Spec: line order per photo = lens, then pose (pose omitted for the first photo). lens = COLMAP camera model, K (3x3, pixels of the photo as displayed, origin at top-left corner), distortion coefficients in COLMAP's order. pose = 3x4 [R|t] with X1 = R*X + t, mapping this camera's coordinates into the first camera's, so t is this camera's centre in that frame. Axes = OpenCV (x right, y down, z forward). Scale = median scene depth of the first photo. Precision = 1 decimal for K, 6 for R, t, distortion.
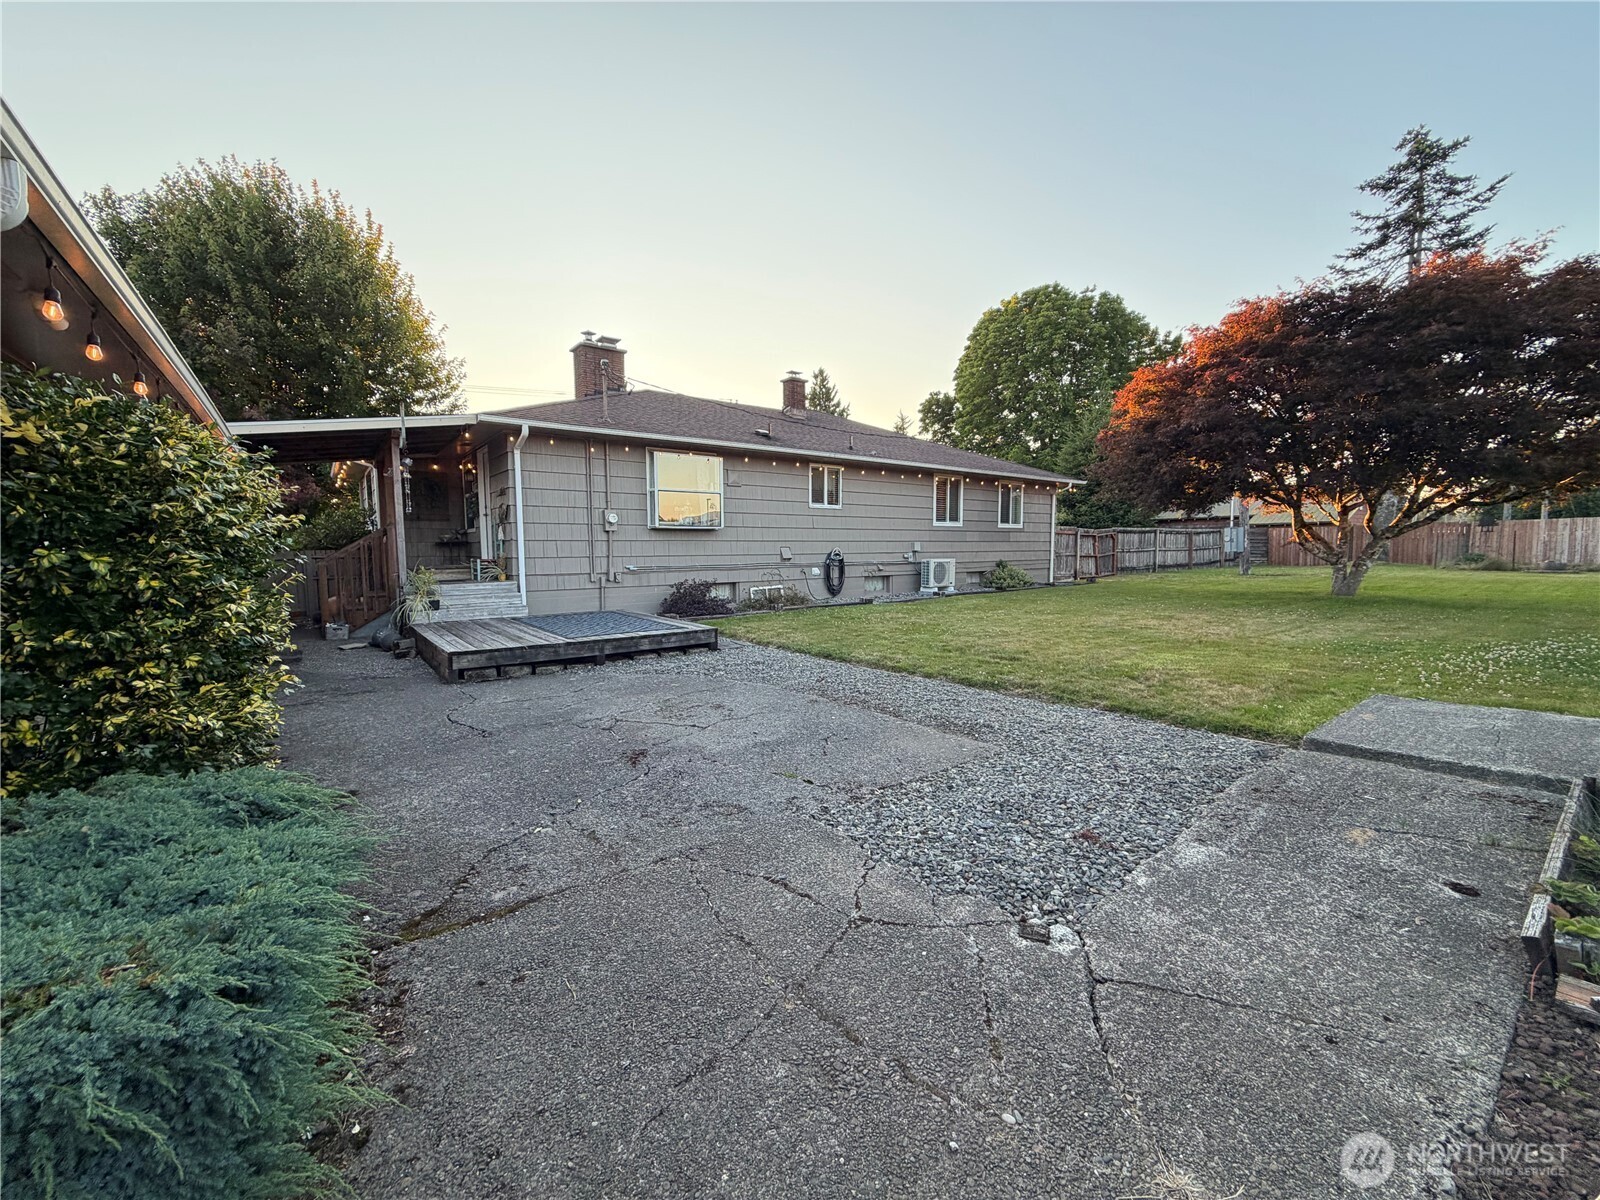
lens RADIAL K [[640.7, 0, 797.7], [0, 640.7, 598.4], [0, 0, 1]] dist [-0.009698, -0.000050]
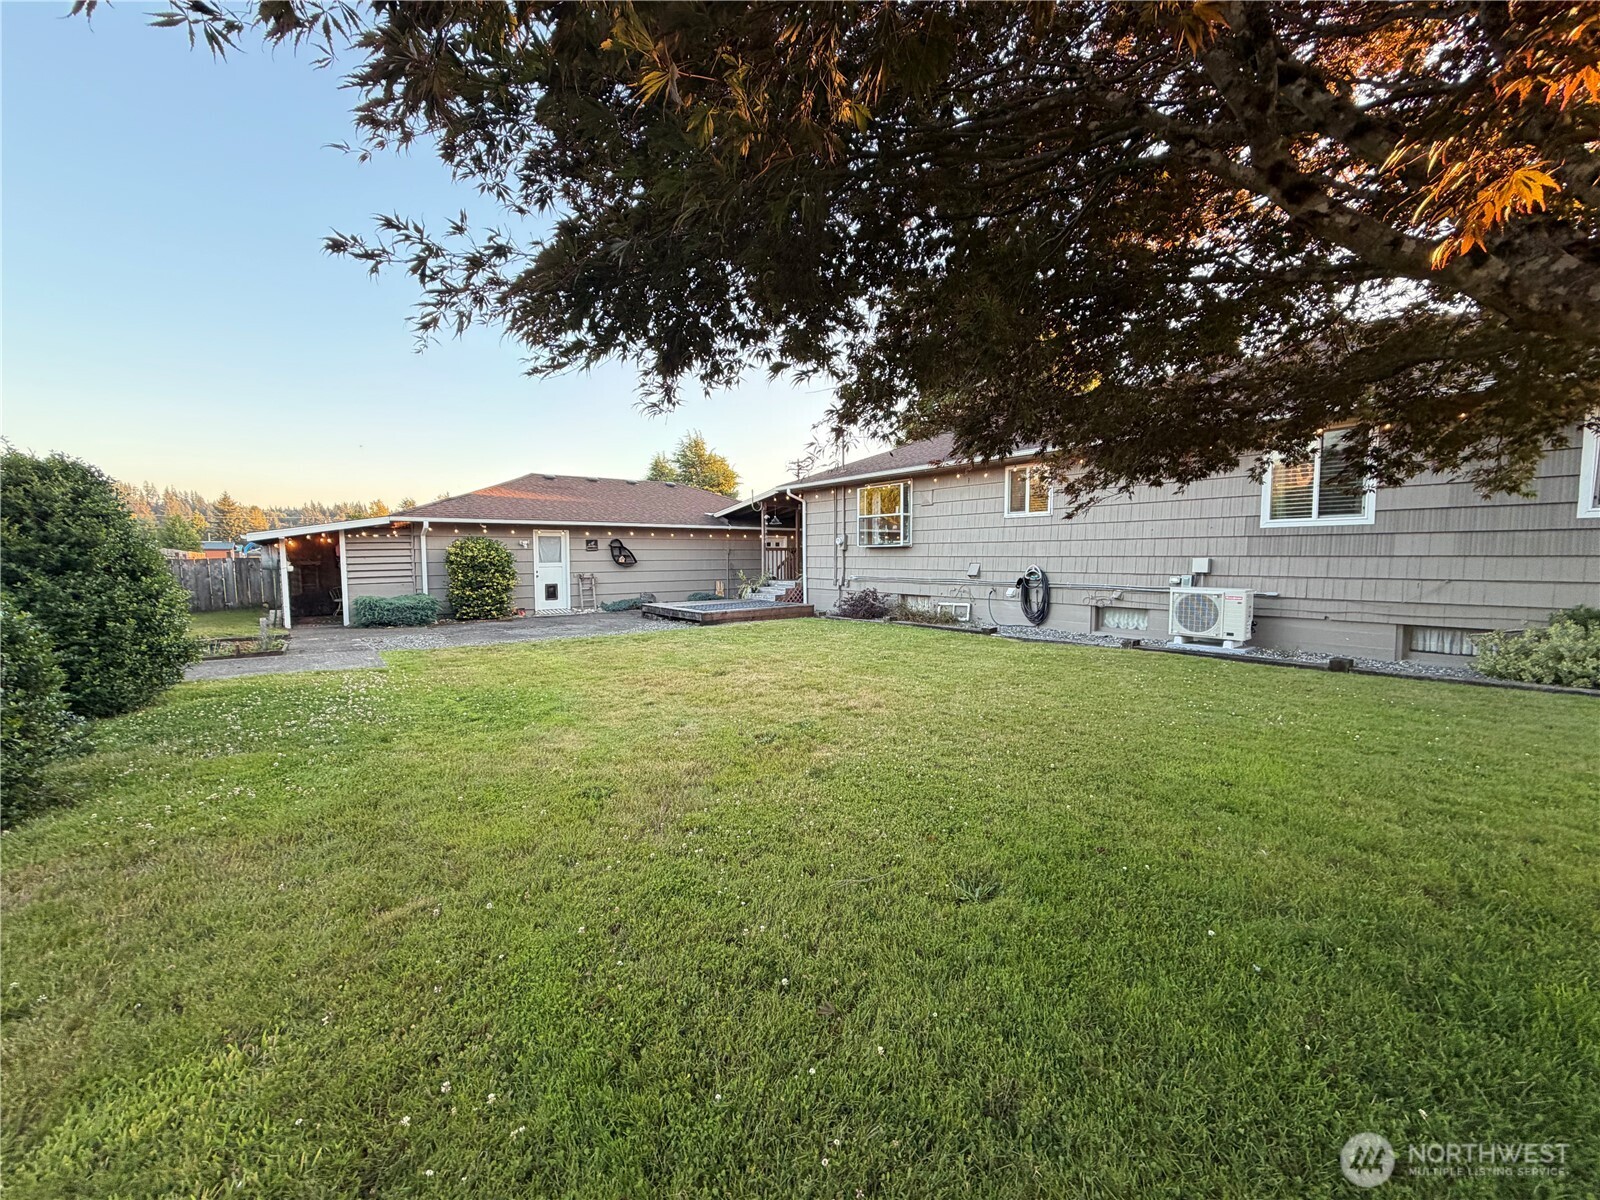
lens RADIAL K [[640.7, 0, 802.0], [0, 640.7, 600.6], [0, 0, 1]] dist [-0.009698, -0.000050]
pose [[0.009593, 0.073126, -0.997277, 0.871927], [-0.077840, 0.994351, 0.072162, -0.070428], [0.996920, 0.076935, 0.015231, 0.706783]]
